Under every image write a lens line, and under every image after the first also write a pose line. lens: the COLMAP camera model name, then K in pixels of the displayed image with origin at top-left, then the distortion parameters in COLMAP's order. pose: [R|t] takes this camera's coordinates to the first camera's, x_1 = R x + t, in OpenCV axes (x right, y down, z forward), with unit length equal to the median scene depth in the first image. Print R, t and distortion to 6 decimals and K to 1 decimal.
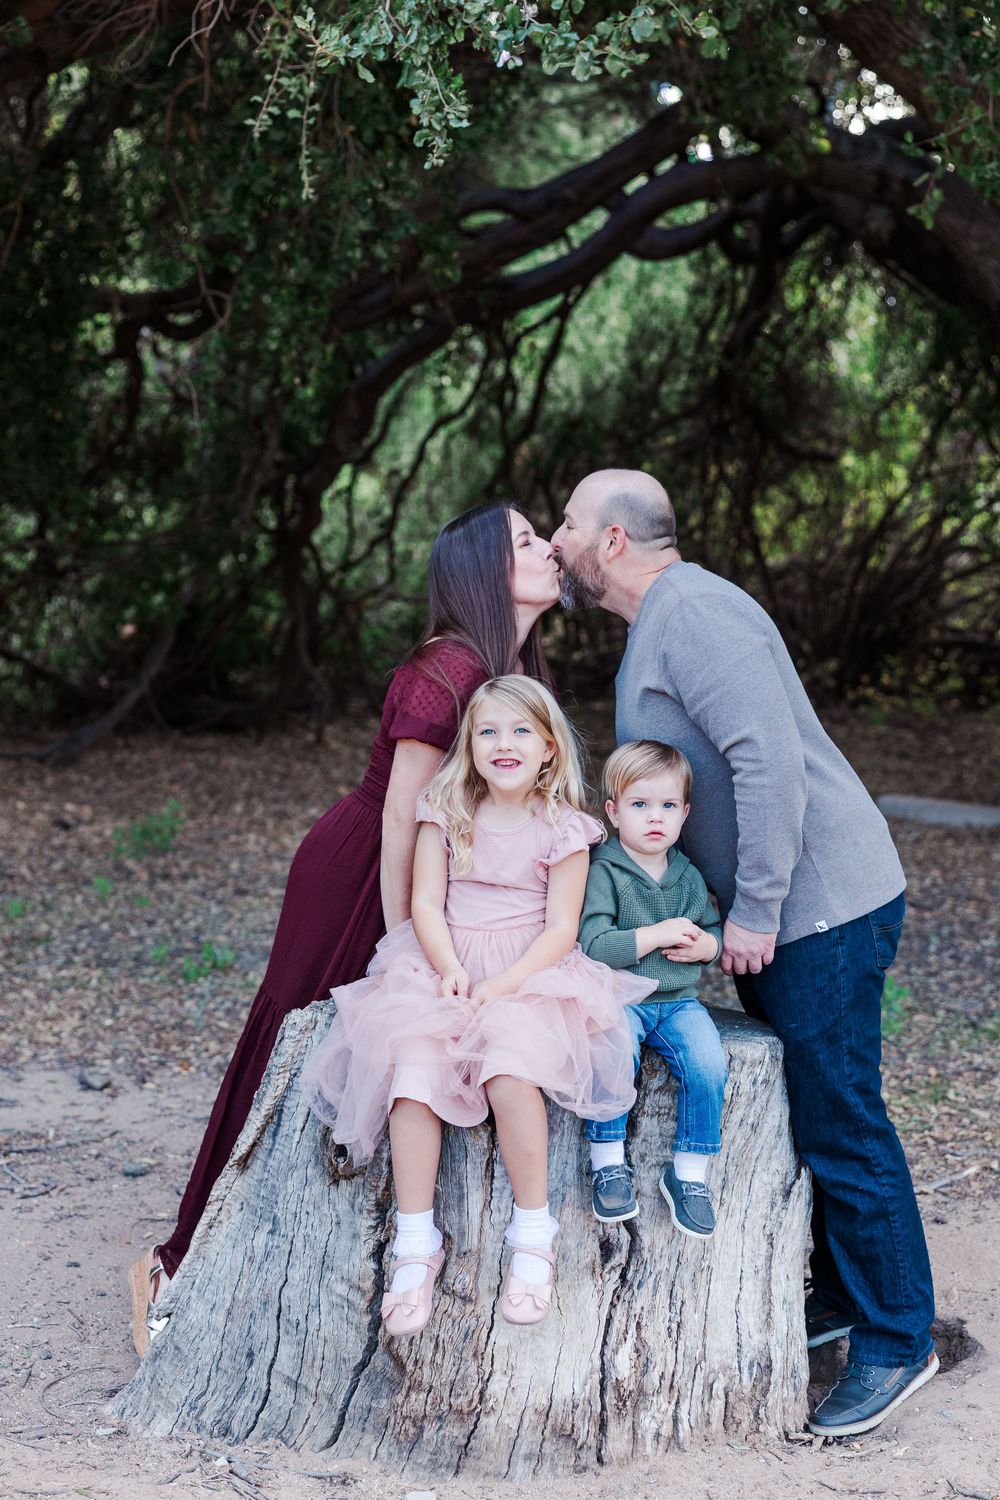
lens RADIAL K [[2349.2, 0, 504.7], [0, 2349.2, 747.9], [0, 0, 1]] dist [-0.008604, 0.000000]
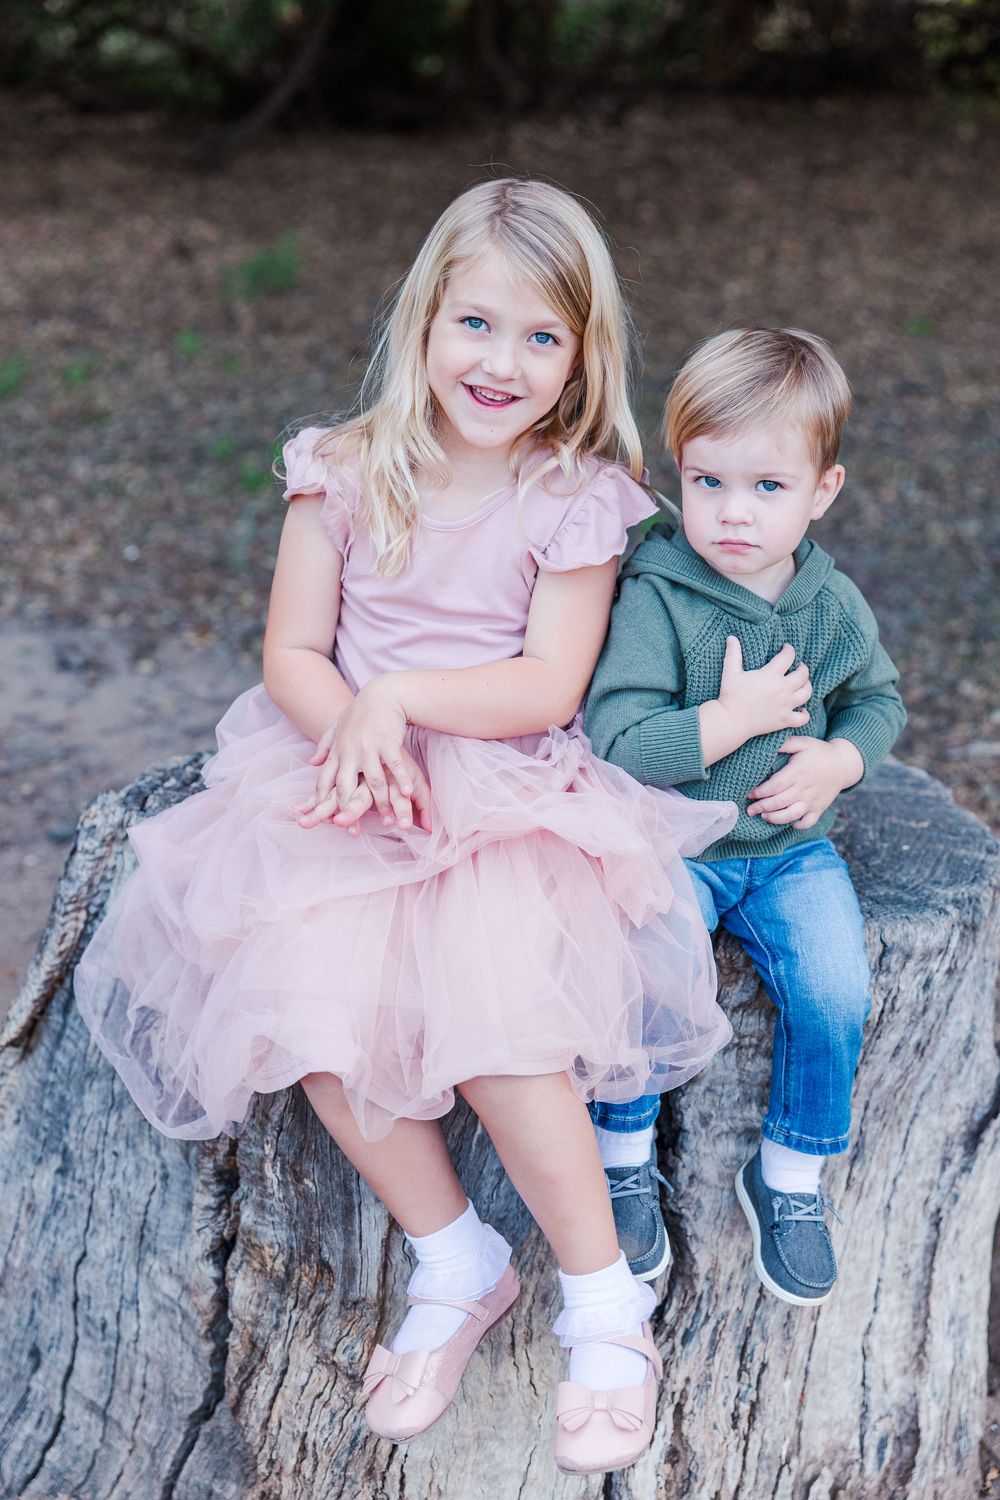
lens RADIAL K [[2087.8, 0, 500.6], [0, 2087.8, 754.2], [0, 0, 1]] dist [0.021638, 0.000000]
pose [[0.992680, 0.053413, -0.108318, 0.041960], [-0.019493, 0.955985, 0.292766, -0.032505], [0.119188, -0.288512, 0.950029, 0.393793]]
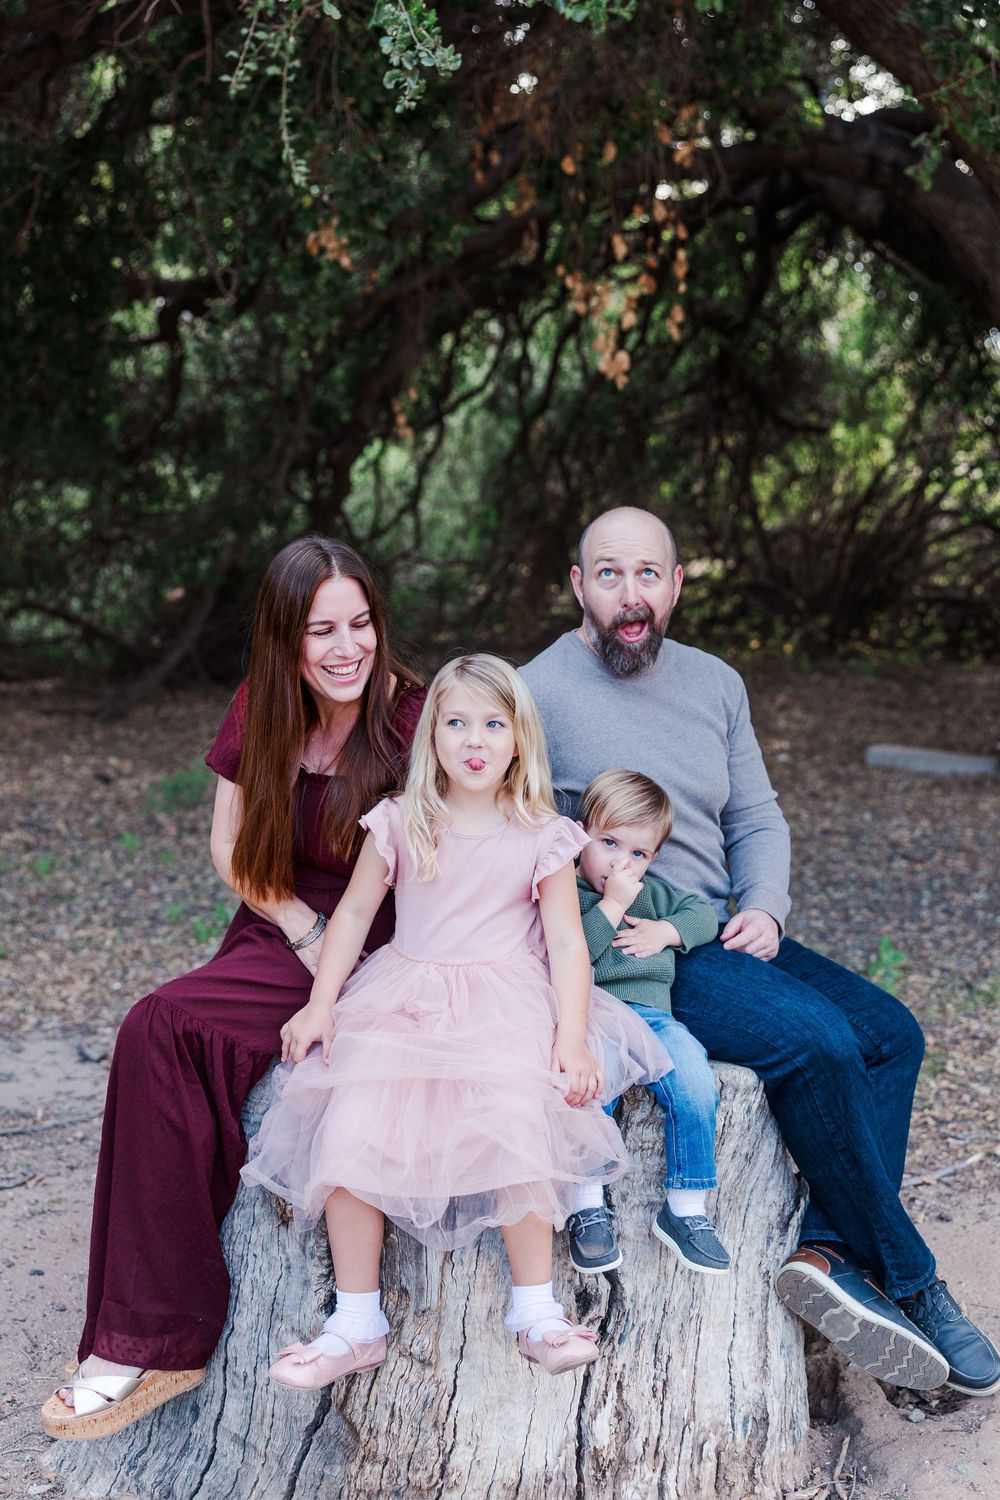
lens RADIAL K [[1999.9, 0, 496.1], [0, 1999.9, 752.5], [0, 0, 1]] dist [-0.003750, 0.000000]
pose [[0.999733, -0.005226, -0.022499, 0.019527], [0.005981, 0.999417, 0.033614, -0.015388], [0.022310, -0.033739, 0.999182, 0.167706]]
